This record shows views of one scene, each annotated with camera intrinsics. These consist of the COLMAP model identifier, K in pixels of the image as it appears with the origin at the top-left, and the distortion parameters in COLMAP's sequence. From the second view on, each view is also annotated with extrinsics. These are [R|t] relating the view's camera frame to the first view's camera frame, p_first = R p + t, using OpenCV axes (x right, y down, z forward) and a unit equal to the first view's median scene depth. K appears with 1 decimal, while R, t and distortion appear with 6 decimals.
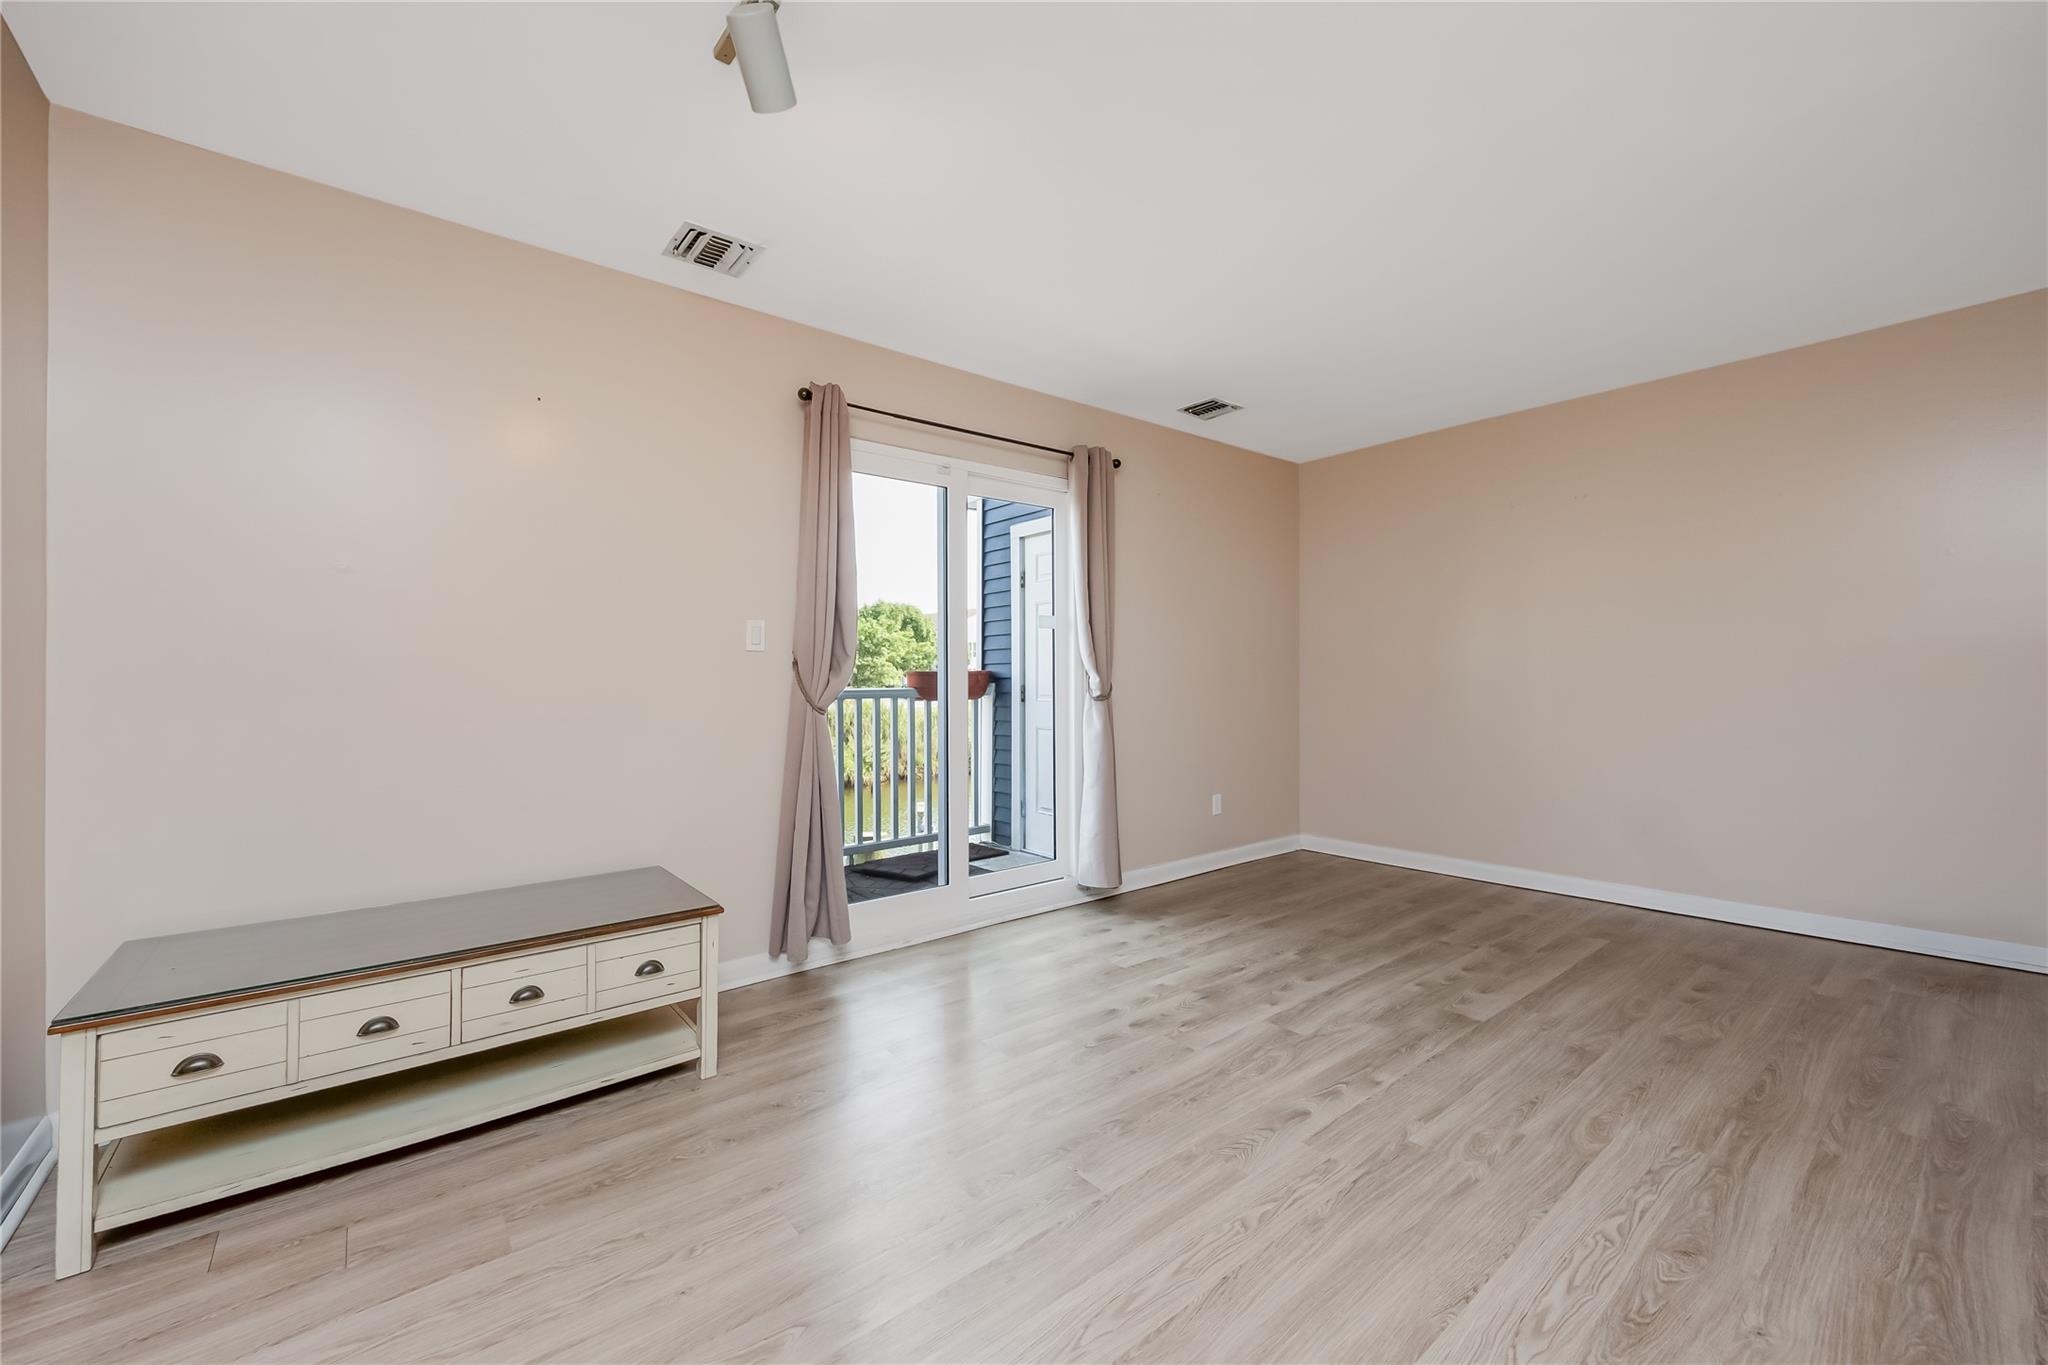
lens RADIAL K [[844.1, 0, 1037.7], [0, 844.1, 664.7], [0, 0, 1]] dist [0.002733, 0.000753]
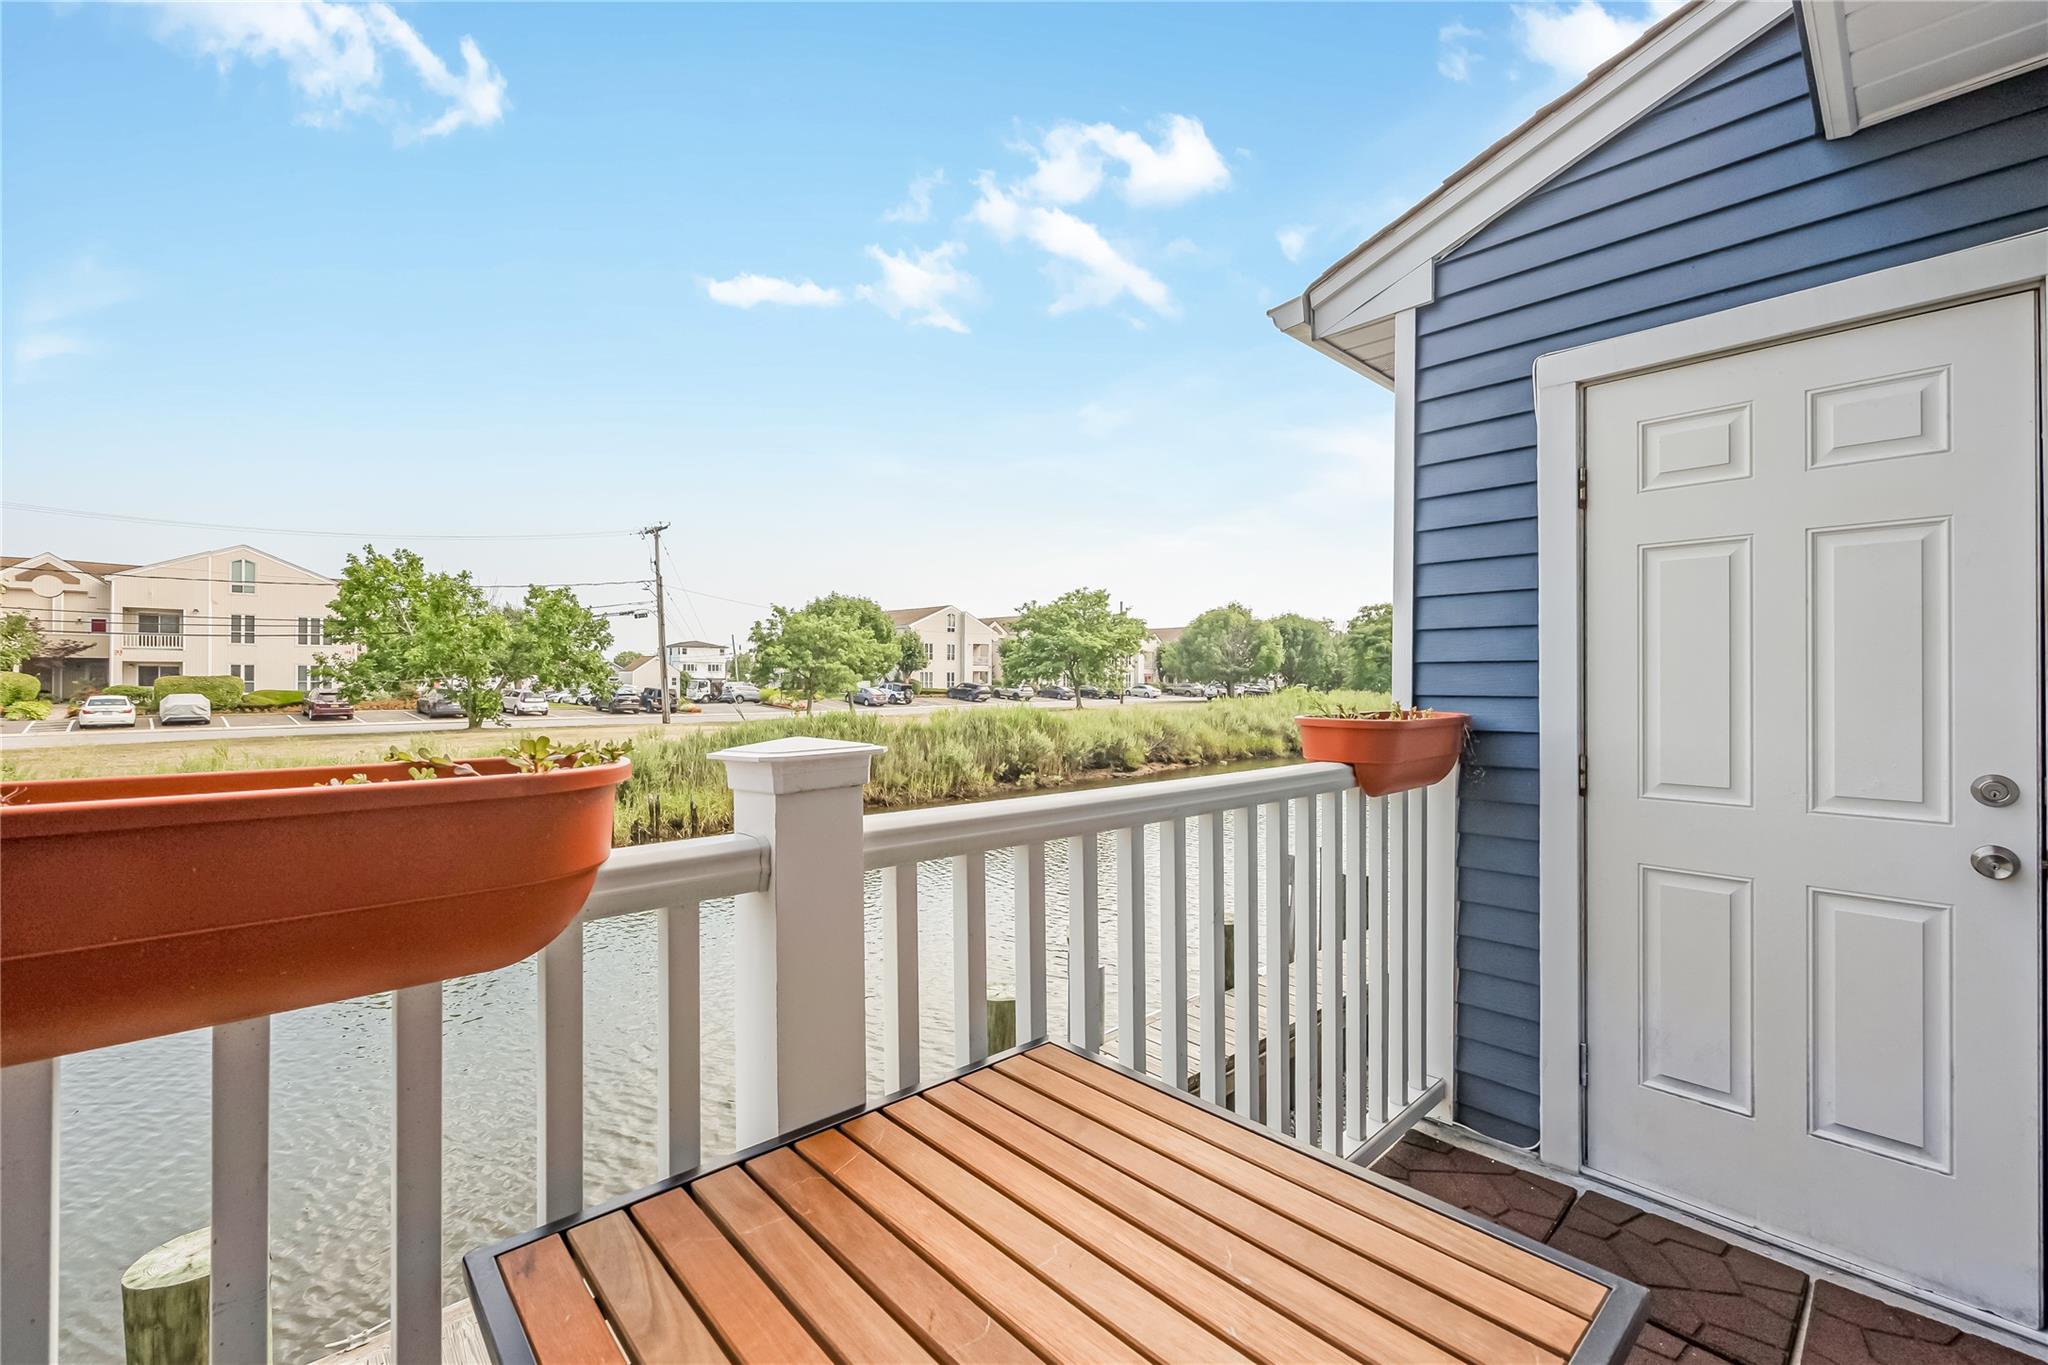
lens RADIAL K [[844.1, 0, 1029.3], [0, 844.1, 683.2], [0, 0, 1]] dist [0.002733, 0.000753]
pose [[0.997445, 0.007911, 0.071006, -0.046934], [-0.009311, 0.999768, 0.019402, -0.002255], [-0.070836, -0.020014, 0.997287, 0.095474]]
